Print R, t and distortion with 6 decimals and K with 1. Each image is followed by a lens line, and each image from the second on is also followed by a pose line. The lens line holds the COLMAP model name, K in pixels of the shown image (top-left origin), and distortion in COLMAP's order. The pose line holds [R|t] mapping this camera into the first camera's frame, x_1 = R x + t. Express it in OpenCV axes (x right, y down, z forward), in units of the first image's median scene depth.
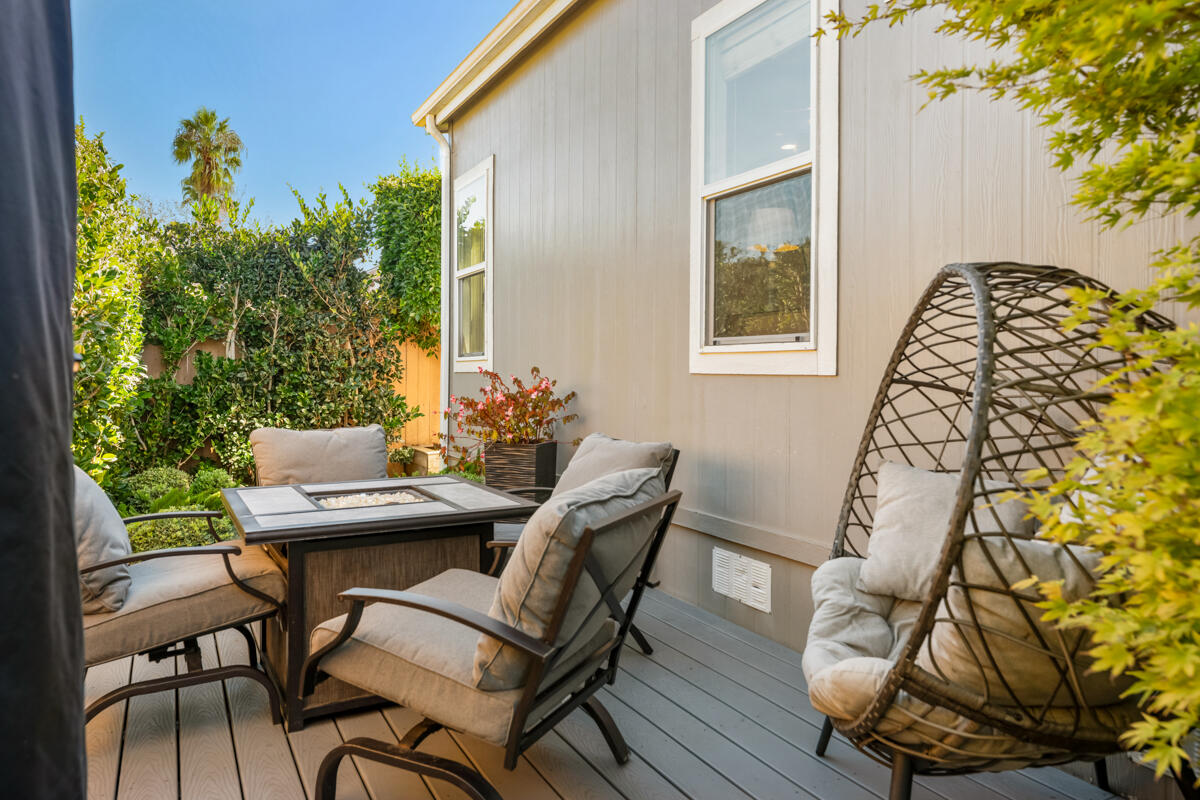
lens RADIAL K [[834.1, 0, 599.0], [0, 834.1, 392.3], [0, 0, 1]] dist [-0.000255, -0.000349]
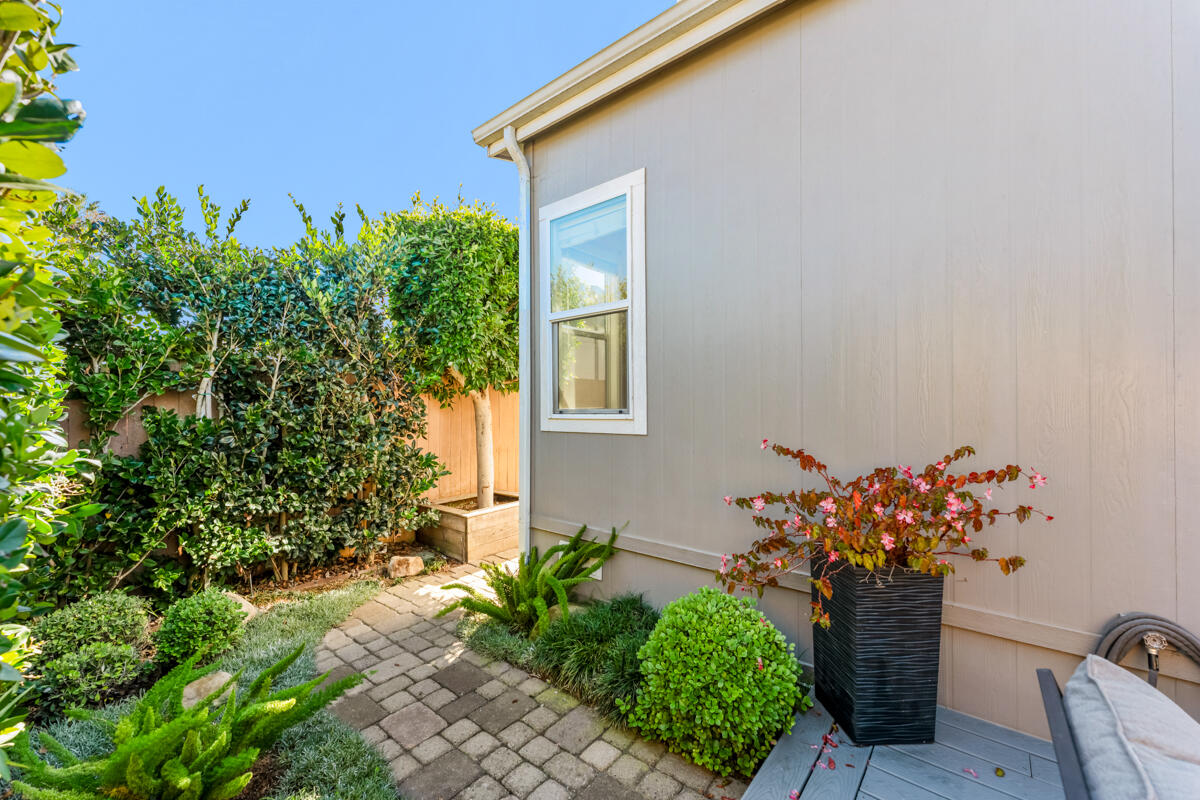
lens RADIAL K [[488.3, 0, 602.3], [0, 488.3, 408.7], [0, 0, 1]] dist [-0.001598, -0.000285]
pose [[0.922398, -0.011619, 0.386067, -0.287265], [0.019245, 0.999688, -0.015894, -0.034666], [-0.385762, 0.022090, 0.922334, 0.474336]]
